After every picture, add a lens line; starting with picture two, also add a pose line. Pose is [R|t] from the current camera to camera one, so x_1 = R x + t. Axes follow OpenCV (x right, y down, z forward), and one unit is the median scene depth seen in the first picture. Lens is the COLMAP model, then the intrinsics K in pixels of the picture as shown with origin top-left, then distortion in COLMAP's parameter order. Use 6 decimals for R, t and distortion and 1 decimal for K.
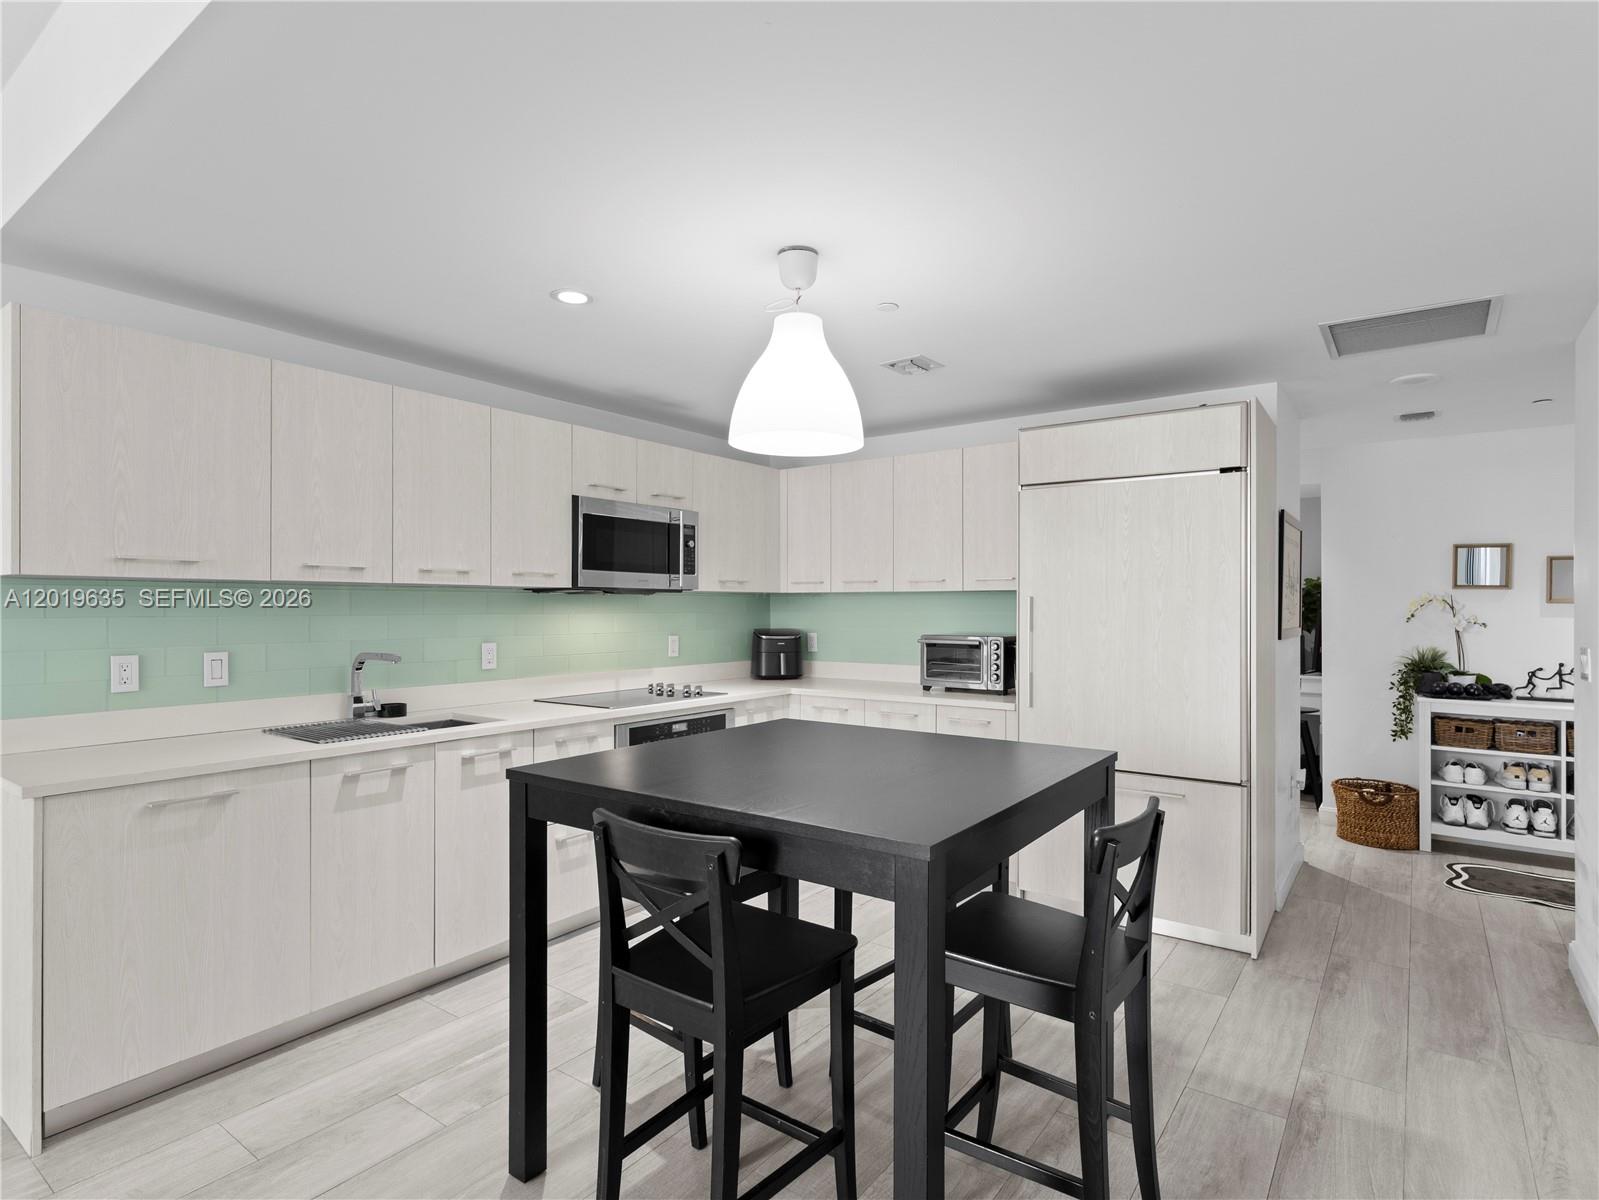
lens RADIAL K [[848.7, 0, 798.7], [0, 848.7, 608.6], [0, 0, 1]] dist [-0.001064, 0.002735]
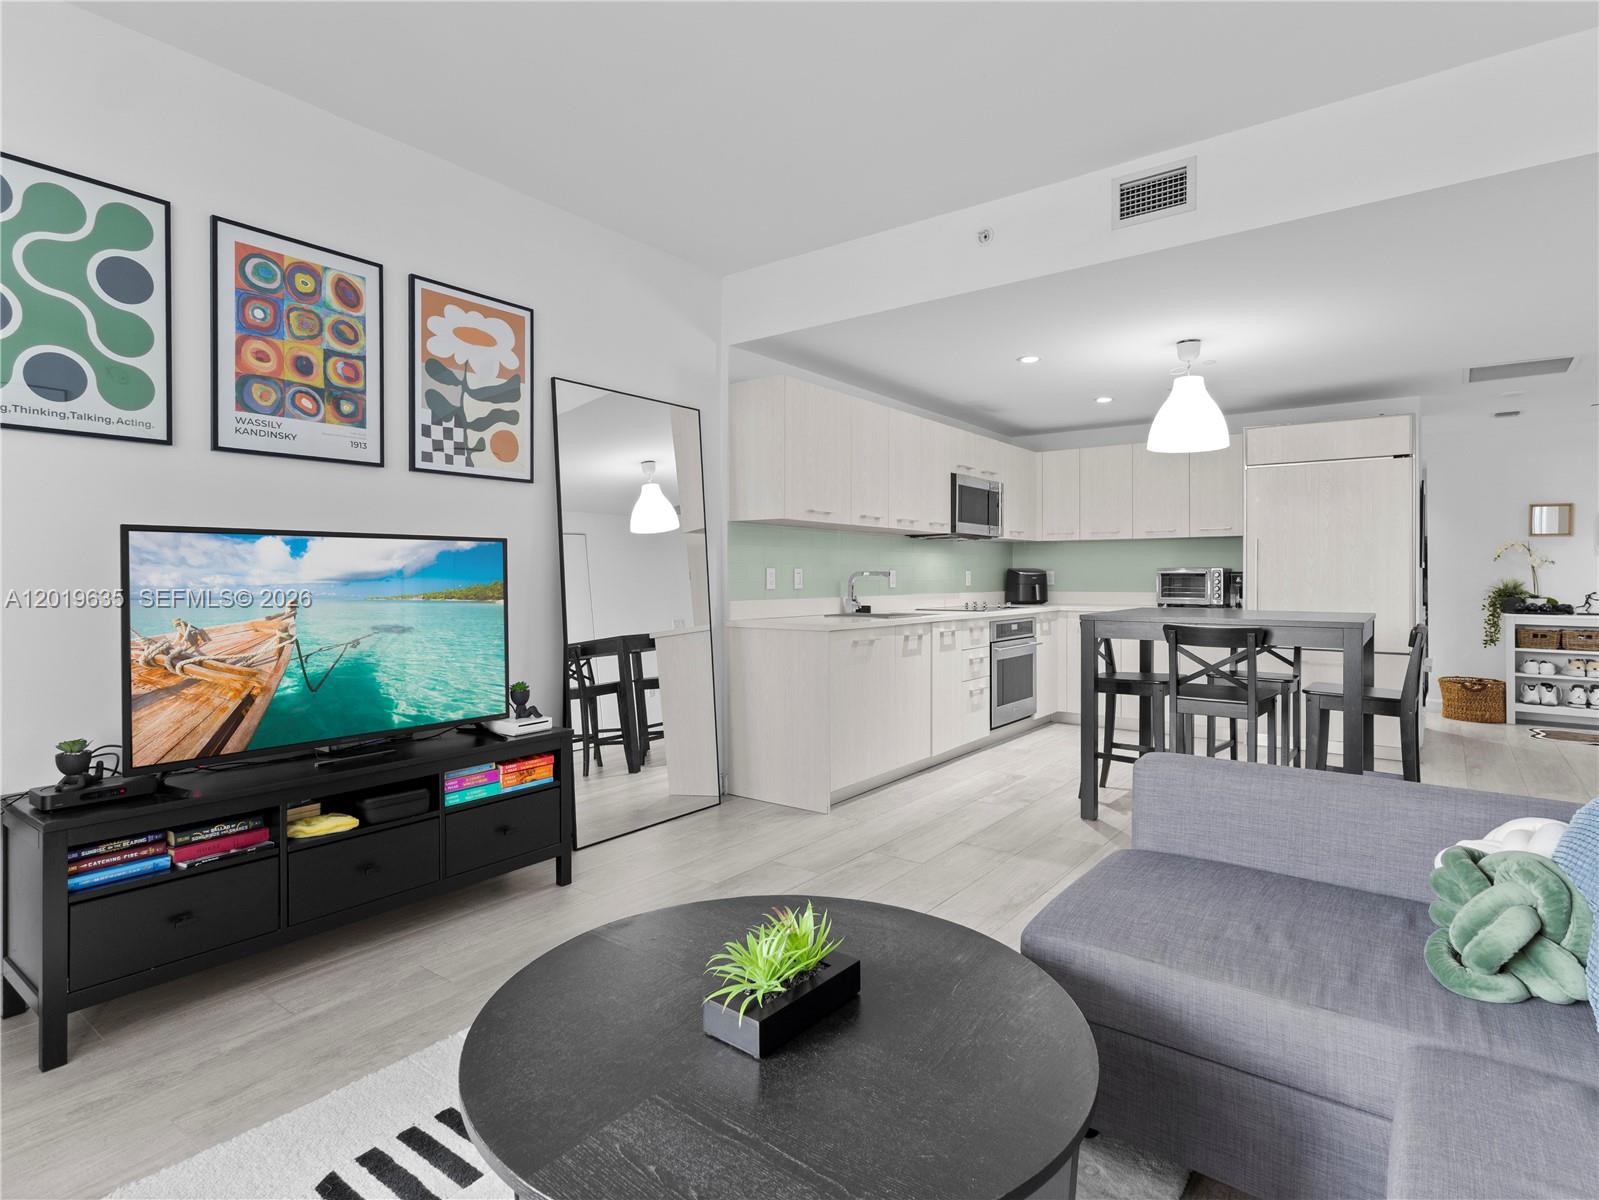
lens RADIAL K [[848.7, 0, 791.4], [0, 848.7, 575.5], [0, 0, 1]] dist [-0.001064, 0.002735]
pose [[0.999751, -0.001910, -0.022247, -0.505850], [0.001840, 0.999993, -0.003175, 0.053169], [0.022253, 0.003133, 0.999747, -0.518737]]
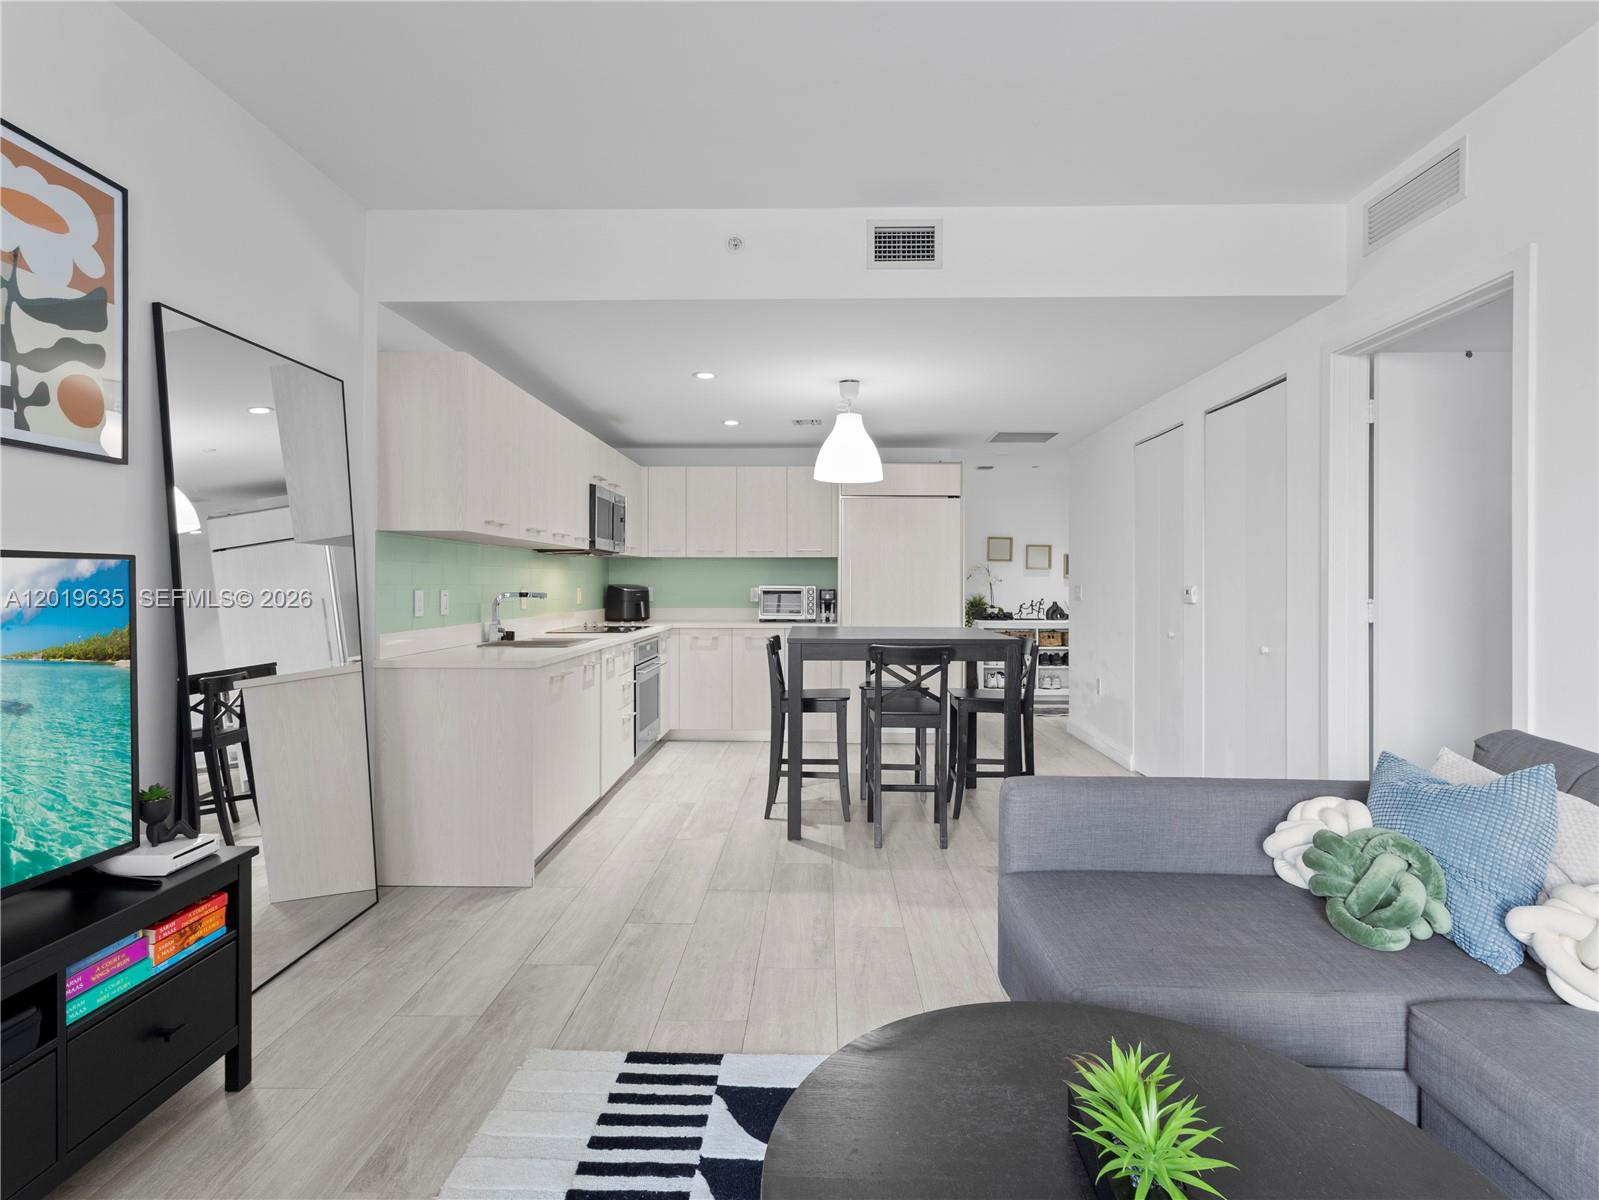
lens RADIAL K [[848.7, 0, 800.1], [0, 848.7, 578.1], [0, 0, 1]] dist [-0.001064, 0.002735]
pose [[0.822719, 0.003774, 0.568436, -0.757529], [0.000351, 0.999974, -0.007147, 0.032068], [-0.568449, 0.006079, 0.822696, -0.346676]]
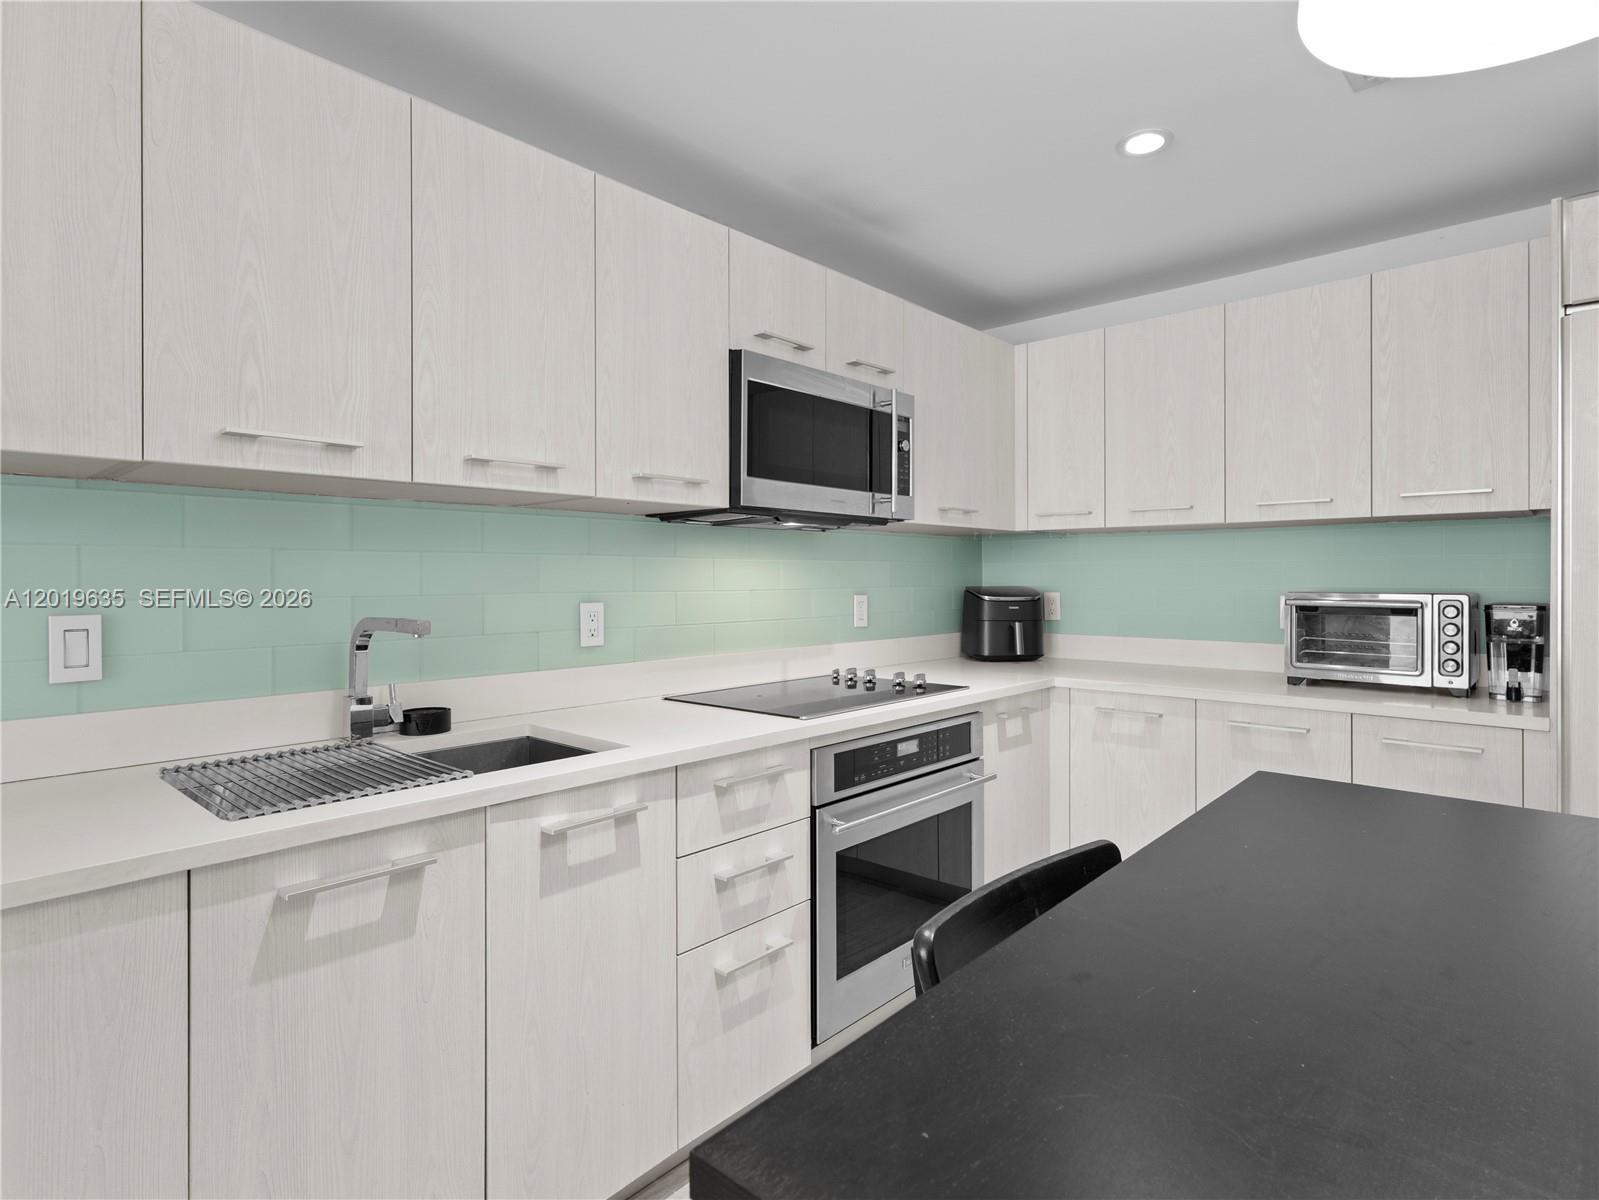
lens RADIAL K [[848.7, 0, 795.1], [0, 848.7, 573.3], [0, 0, 1]] dist [-0.001064, 0.002735]
pose [[0.993944, -0.003244, -0.109836, -0.153827], [0.002549, 0.999976, -0.006475, 0.023399], [0.109854, 0.006156, 0.993929, 0.412160]]
